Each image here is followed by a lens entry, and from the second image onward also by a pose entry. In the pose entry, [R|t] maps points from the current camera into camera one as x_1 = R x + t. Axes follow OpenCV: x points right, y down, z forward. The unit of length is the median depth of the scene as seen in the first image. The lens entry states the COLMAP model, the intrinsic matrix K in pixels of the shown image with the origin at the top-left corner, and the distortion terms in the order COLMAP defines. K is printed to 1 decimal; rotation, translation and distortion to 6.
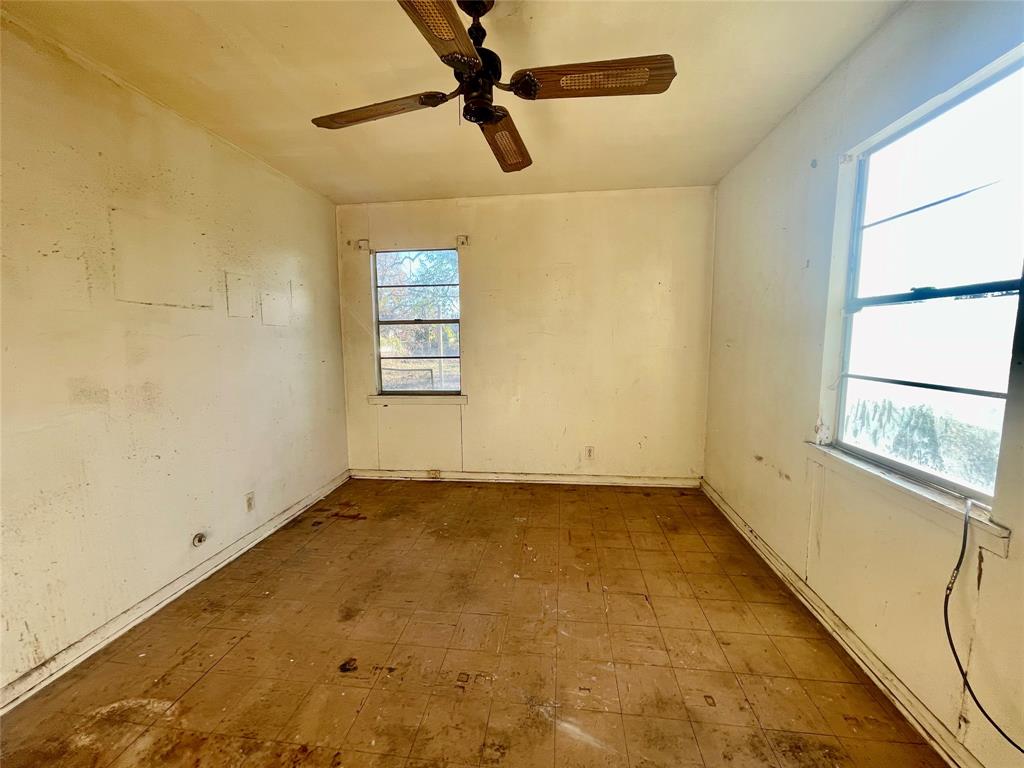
lens RADIAL K [[413.4, 0, 512.0], [0, 413.4, 384.0], [0, 0, 1]] dist [-0.001504, 0.000050]
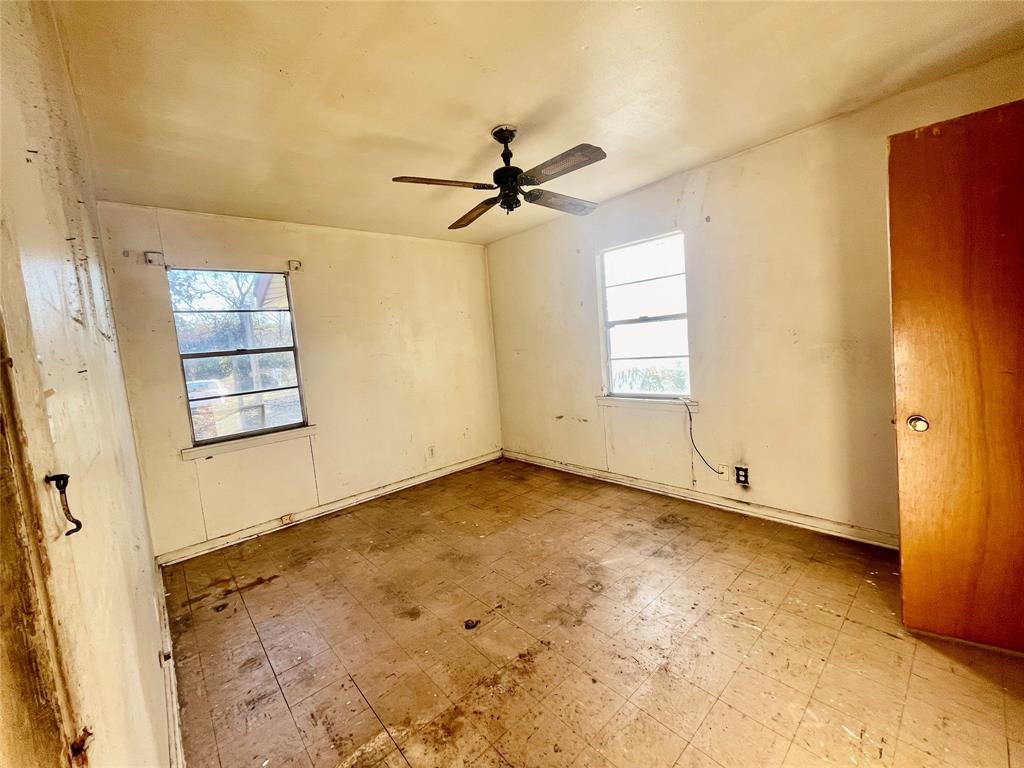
lens RADIAL K [[413.4, 0, 512.0], [0, 413.4, 384.0], [0, 0, 1]] dist [-0.001504, 0.000050]
pose [[0.658865, -0.117508, 0.743027, -0.600465], [0.163291, 0.986514, 0.011220, -0.002032], [-0.734325, 0.113937, 0.669168, 0.012149]]
